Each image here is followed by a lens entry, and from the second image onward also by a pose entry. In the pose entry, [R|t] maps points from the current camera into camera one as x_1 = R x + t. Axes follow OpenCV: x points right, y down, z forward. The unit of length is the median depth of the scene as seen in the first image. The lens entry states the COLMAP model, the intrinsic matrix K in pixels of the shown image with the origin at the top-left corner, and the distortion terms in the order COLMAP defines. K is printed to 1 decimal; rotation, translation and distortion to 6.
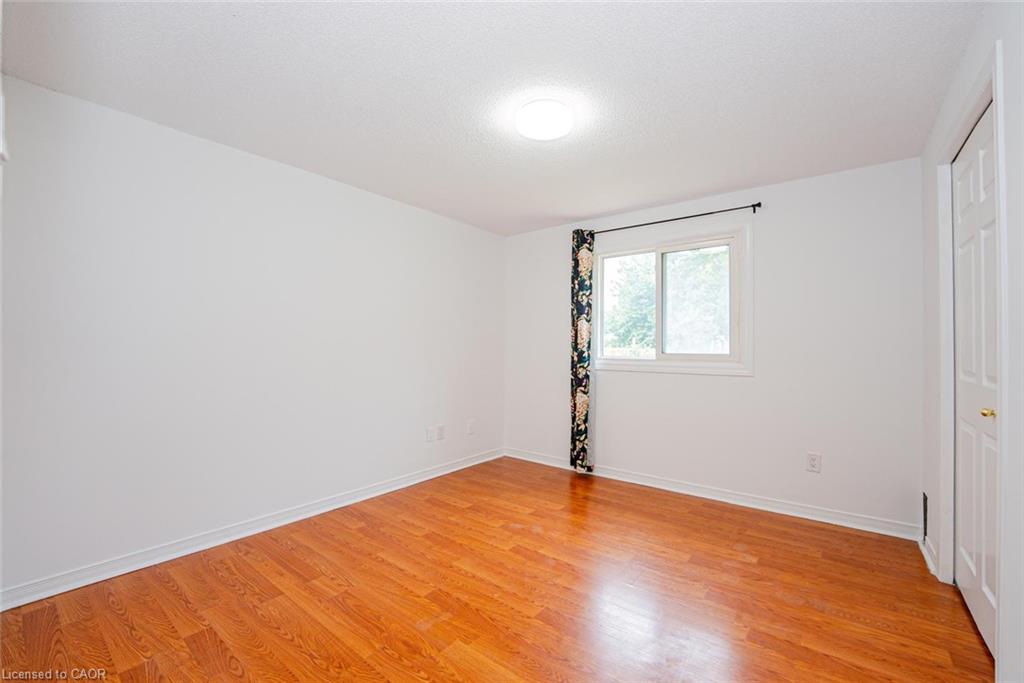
lens RADIAL K [[426.7, 0, 510.2], [0, 426.7, 344.0], [0, 0, 1]] dist [-0.034405, 0.004734]
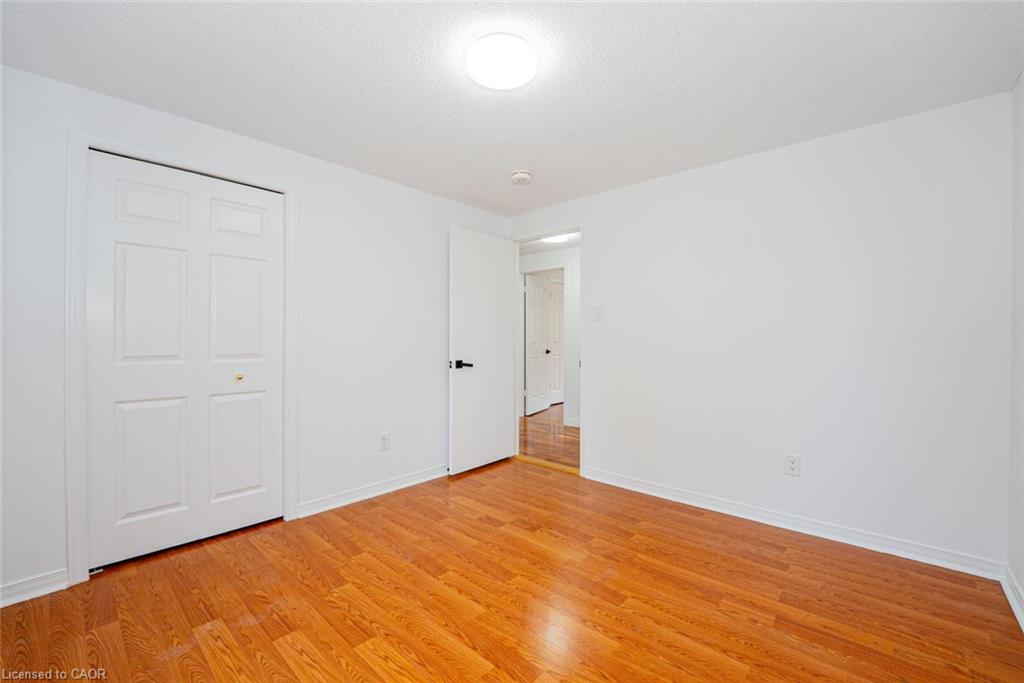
lens RADIAL K [[426.7, 0, 510.2], [0, 426.7, 344.0], [0, 0, 1]] dist [-0.034405, 0.004734]
pose [[-0.997588, -0.006911, 0.069065, 0.002739], [-0.006472, 0.999957, 0.006587, 0.013491], [-0.069107, 0.006124, -0.997590, 1.970190]]
